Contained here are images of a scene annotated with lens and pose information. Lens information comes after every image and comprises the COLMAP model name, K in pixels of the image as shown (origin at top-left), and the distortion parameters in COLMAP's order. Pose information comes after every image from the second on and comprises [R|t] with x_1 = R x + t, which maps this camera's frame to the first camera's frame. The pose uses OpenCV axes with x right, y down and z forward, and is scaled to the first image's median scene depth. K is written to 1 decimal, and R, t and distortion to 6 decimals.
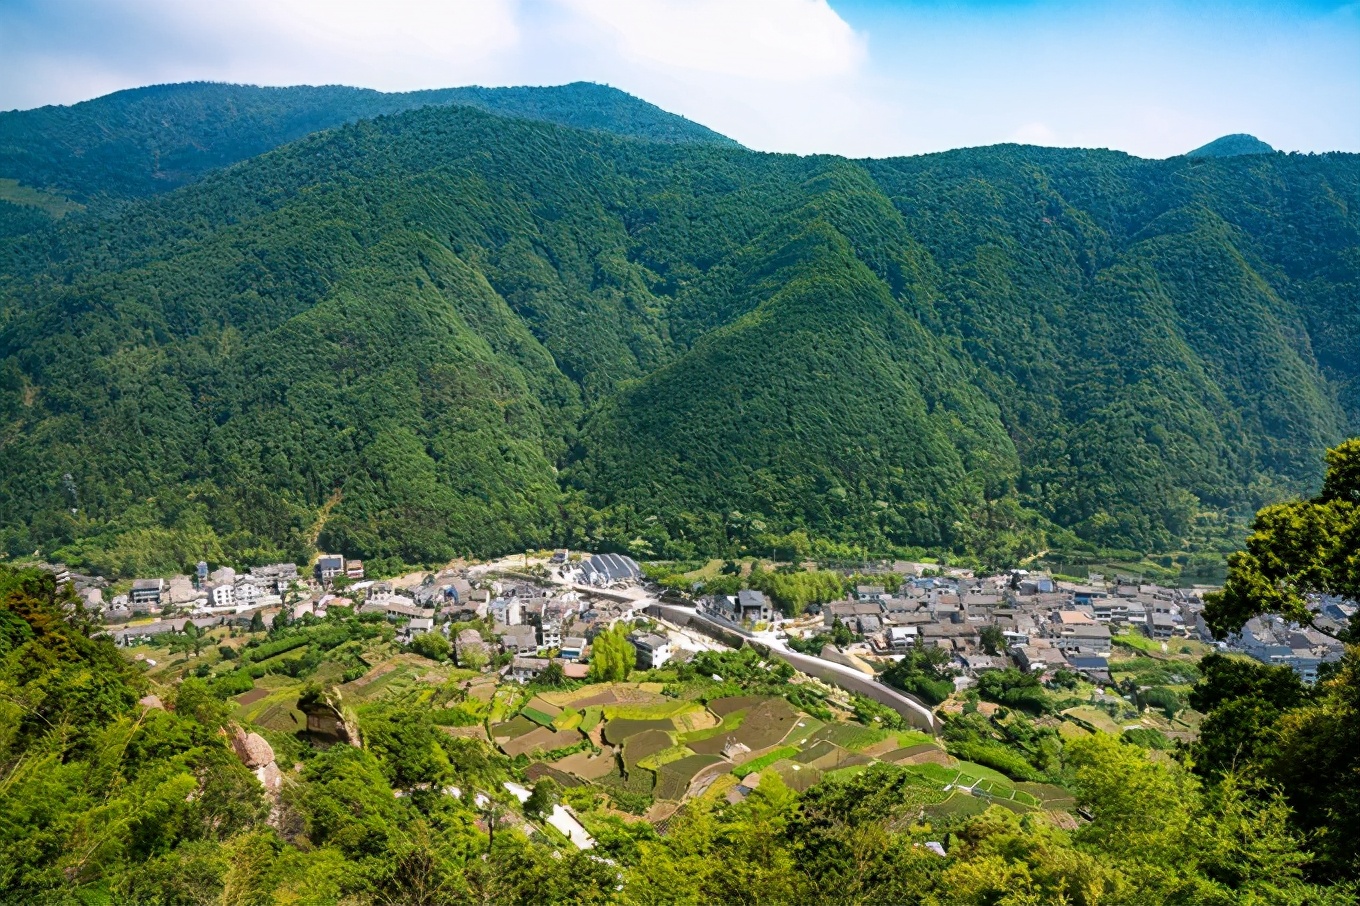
lens RADIAL K [[949.6, 0, 680.0], [0, 949.6, 453.0], [0, 0, 1]] dist [-0.118570, 0.088389]
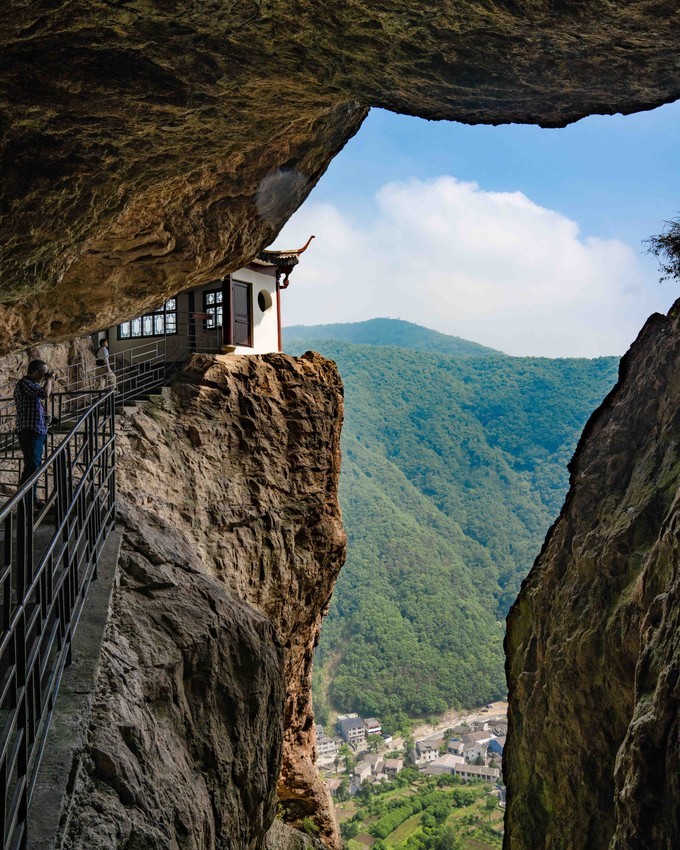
lens RADIAL K [[703.7, 0, 340.0], [0, 703.7, 425.0], [0, 0, 1]] dist [-0.007118, -0.004248]
pose [[0.997170, -0.066905, -0.034295, -0.274543], [0.057447, 0.972314, -0.226506, -0.034148], [0.048500, 0.223895, 0.973406, 0.070472]]
